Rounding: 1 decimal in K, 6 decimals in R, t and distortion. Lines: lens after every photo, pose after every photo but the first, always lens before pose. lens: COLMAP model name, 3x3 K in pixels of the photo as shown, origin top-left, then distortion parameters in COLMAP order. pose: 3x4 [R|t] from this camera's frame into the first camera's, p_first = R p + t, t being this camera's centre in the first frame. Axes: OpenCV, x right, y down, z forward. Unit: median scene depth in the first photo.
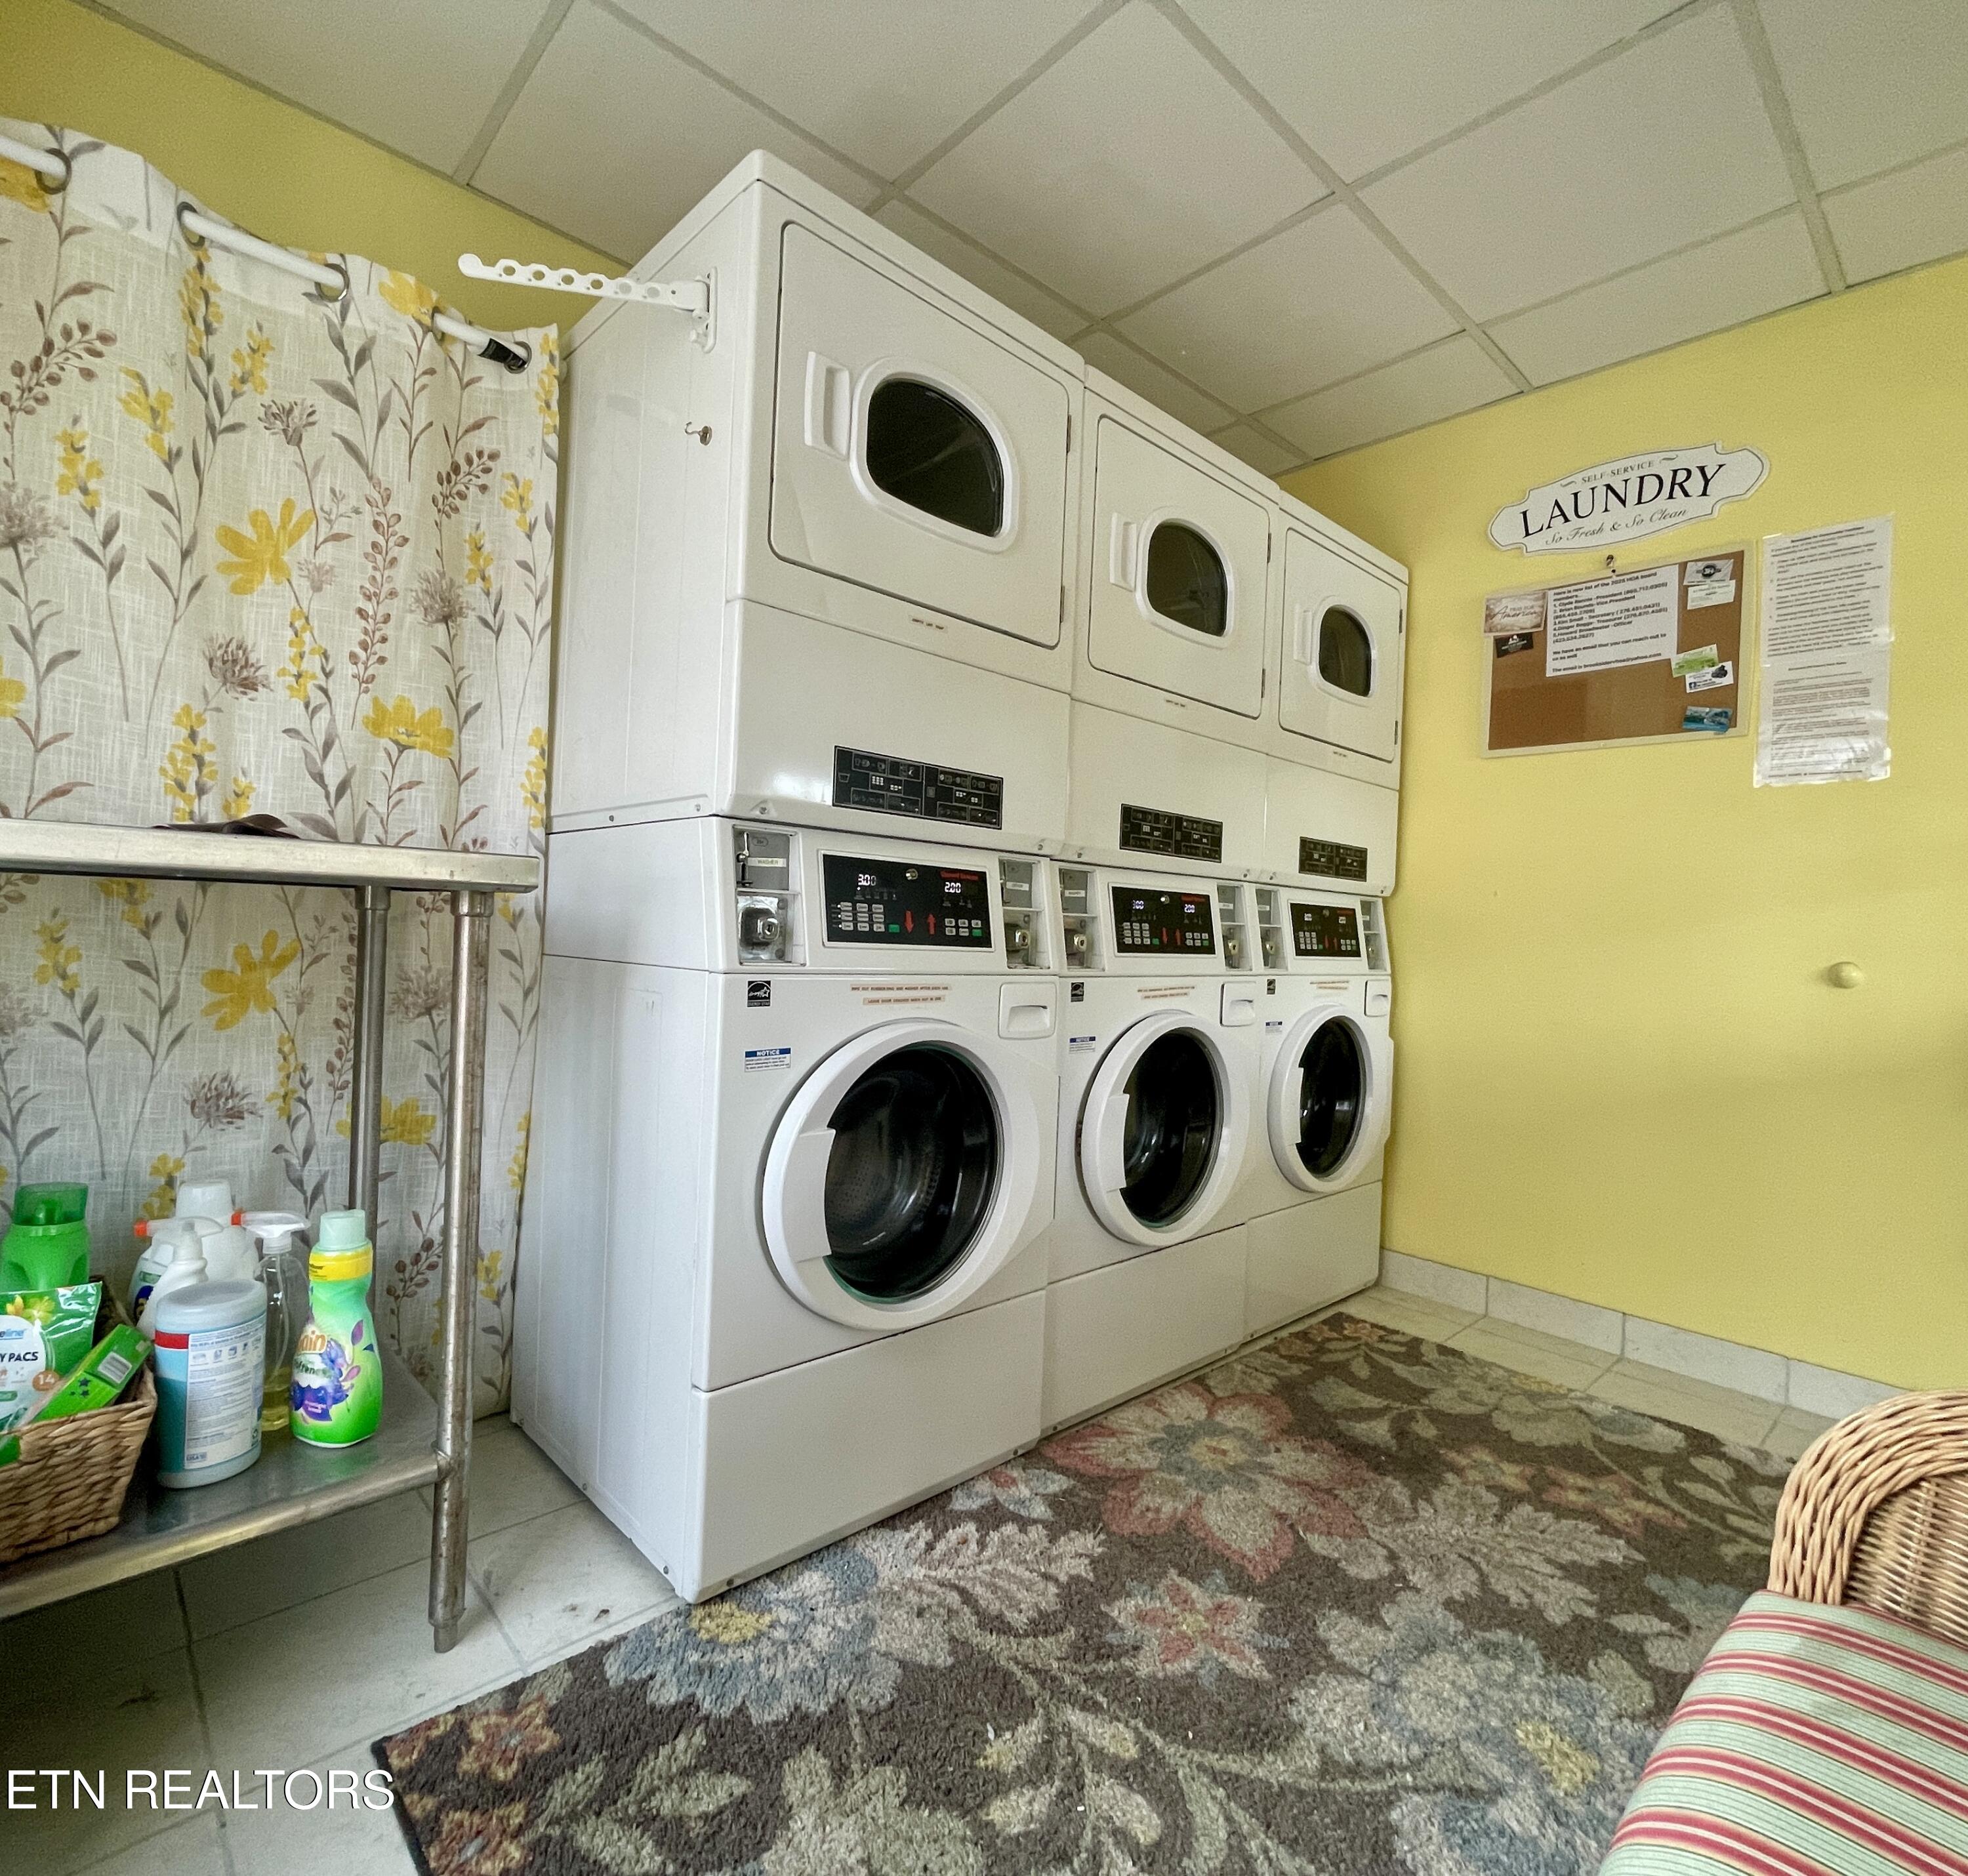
lens RADIAL K [[1025.5, 0, 984.2], [0, 1025.5, 936.1], [0, 0, 1]] dist [0.006494, 0.000958]
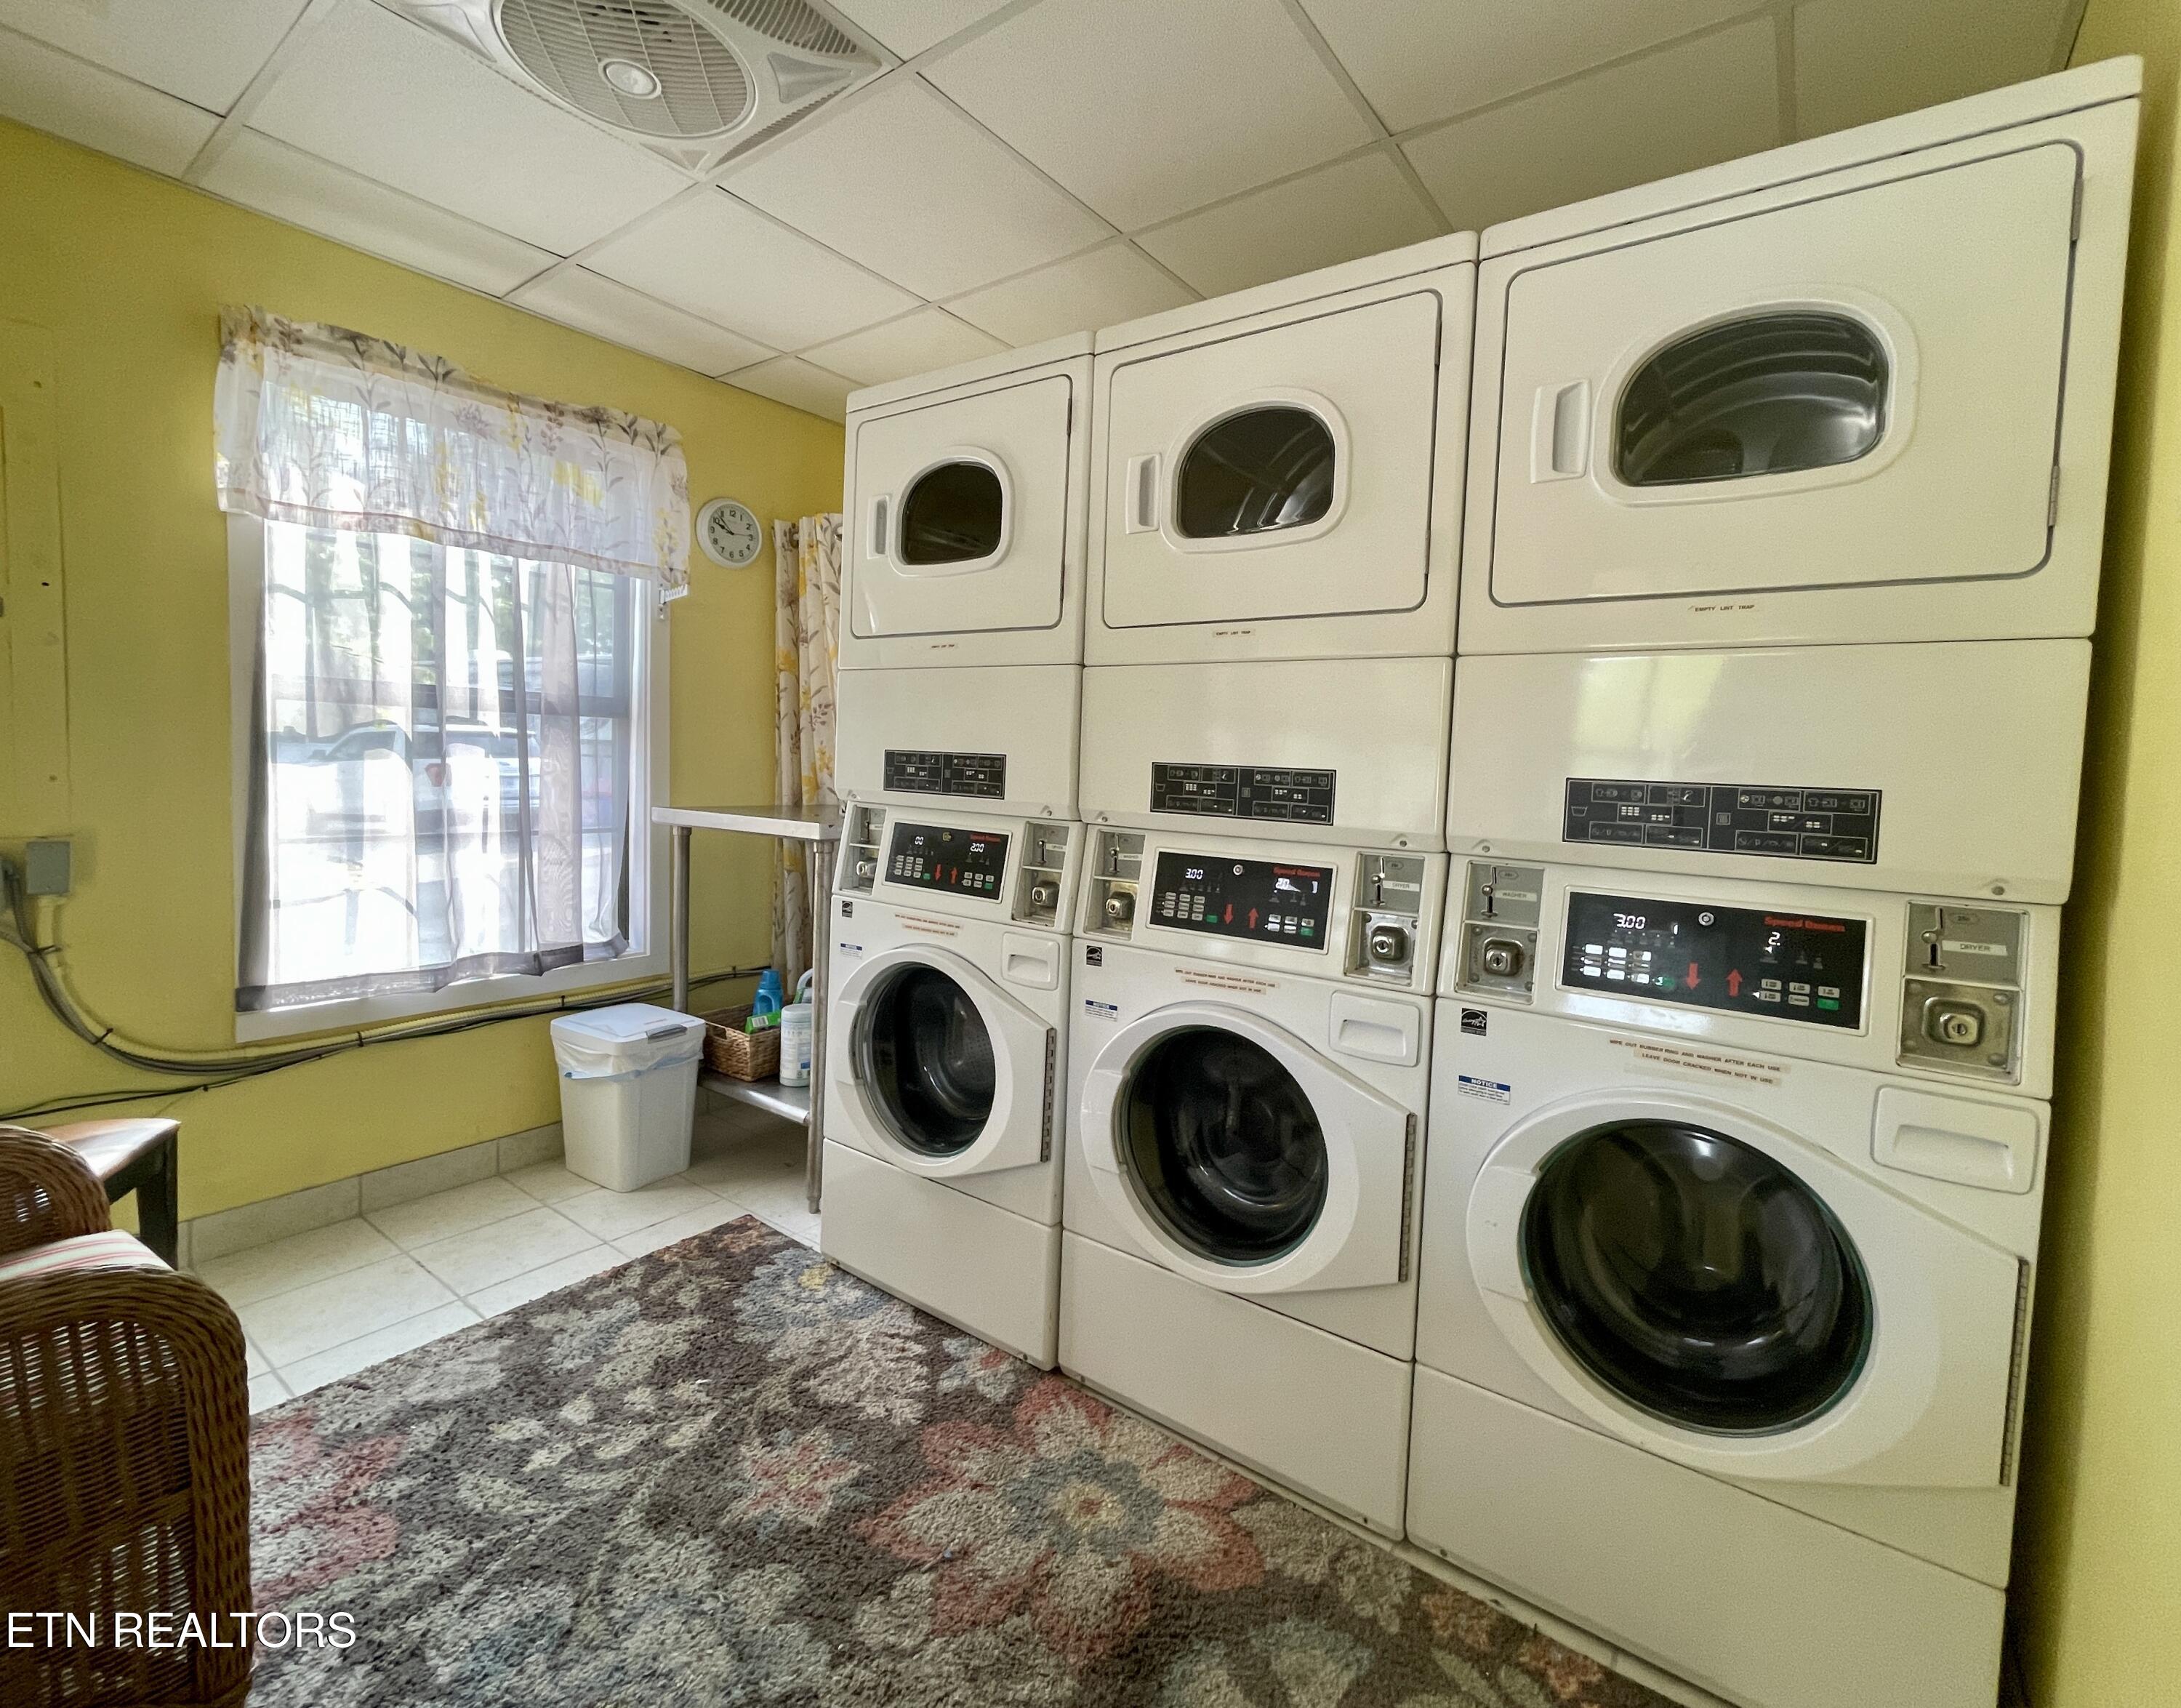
lens RADIAL K [[970.3, 0, 1149.6], [0, 970.3, 824.6], [0, 0, 1]] dist [0.003229, 0.000121]
pose [[0.204337, 0.022089, -0.978651, 1.176604], [-0.042277, 0.999012, 0.013722, -0.101570], [0.977987, 0.038570, 0.205068, 0.980719]]
